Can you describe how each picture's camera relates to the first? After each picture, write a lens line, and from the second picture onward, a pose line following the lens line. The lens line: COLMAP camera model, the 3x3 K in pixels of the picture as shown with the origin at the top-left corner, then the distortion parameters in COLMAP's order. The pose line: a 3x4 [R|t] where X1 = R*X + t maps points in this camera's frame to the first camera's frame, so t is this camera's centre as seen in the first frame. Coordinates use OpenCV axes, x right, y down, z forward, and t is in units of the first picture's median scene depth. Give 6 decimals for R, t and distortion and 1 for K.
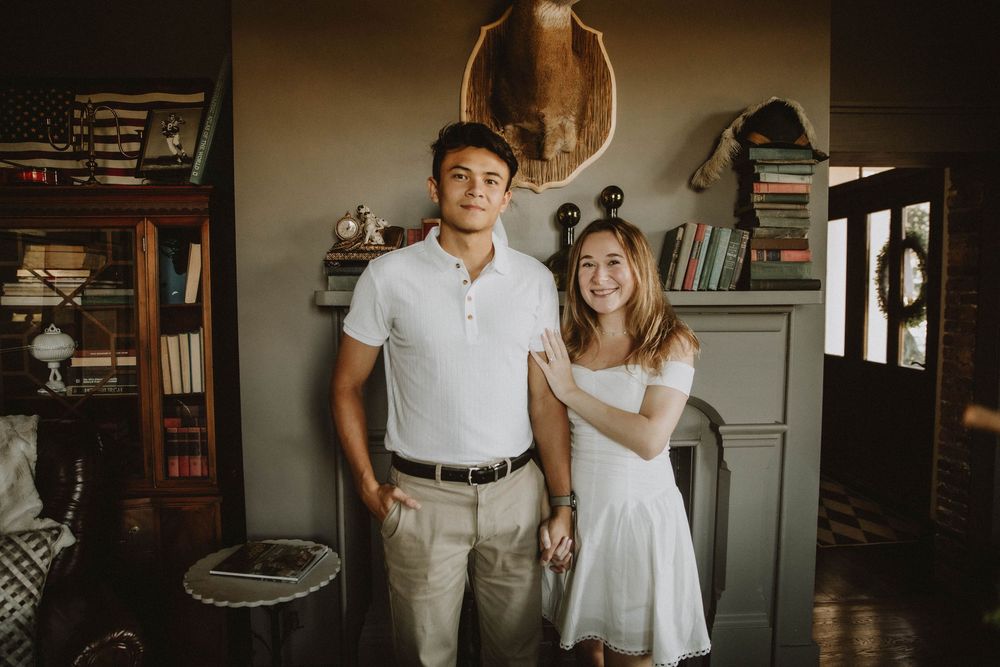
lens RADIAL K [[674.2, 0, 500.0], [0, 674.2, 333.5], [0, 0, 1]] dist [-0.096175, 0.075852]
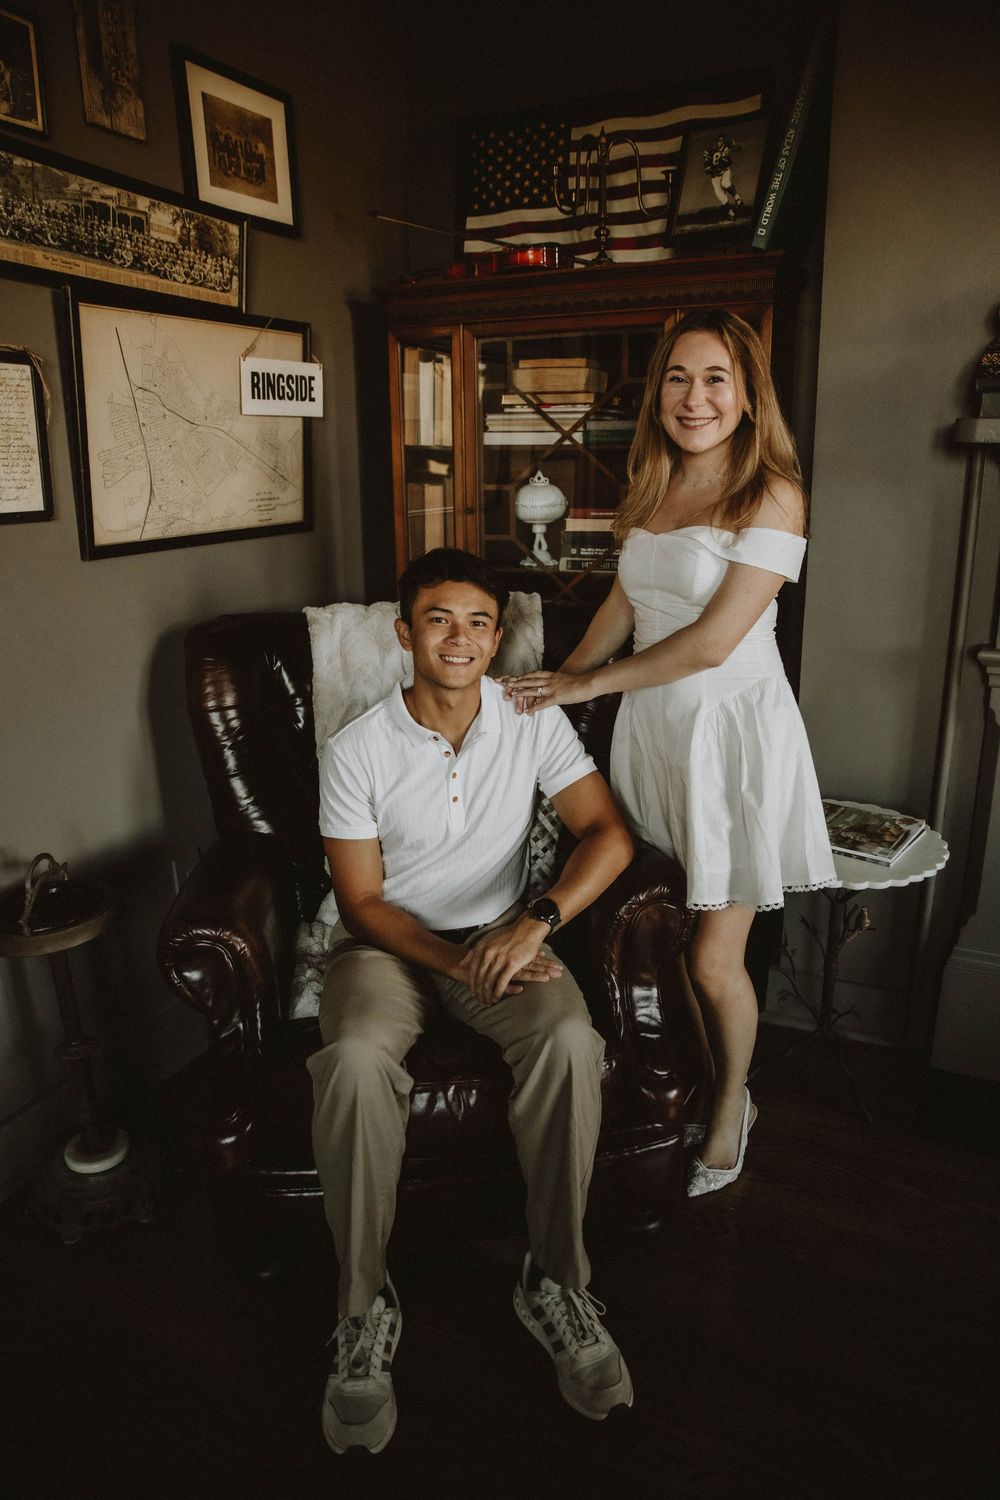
lens RADIAL K [[1011.3, 0, 500.0], [0, 1011.3, 750.0], [0, 0, 1]] dist [-0.096175, 0.075852]
pose [[0.869790, 0.134632, -0.474699, -0.153930], [-0.021324, 0.971413, 0.236436, 0.024079], [0.492960, -0.195528, 0.847797, -0.032327]]
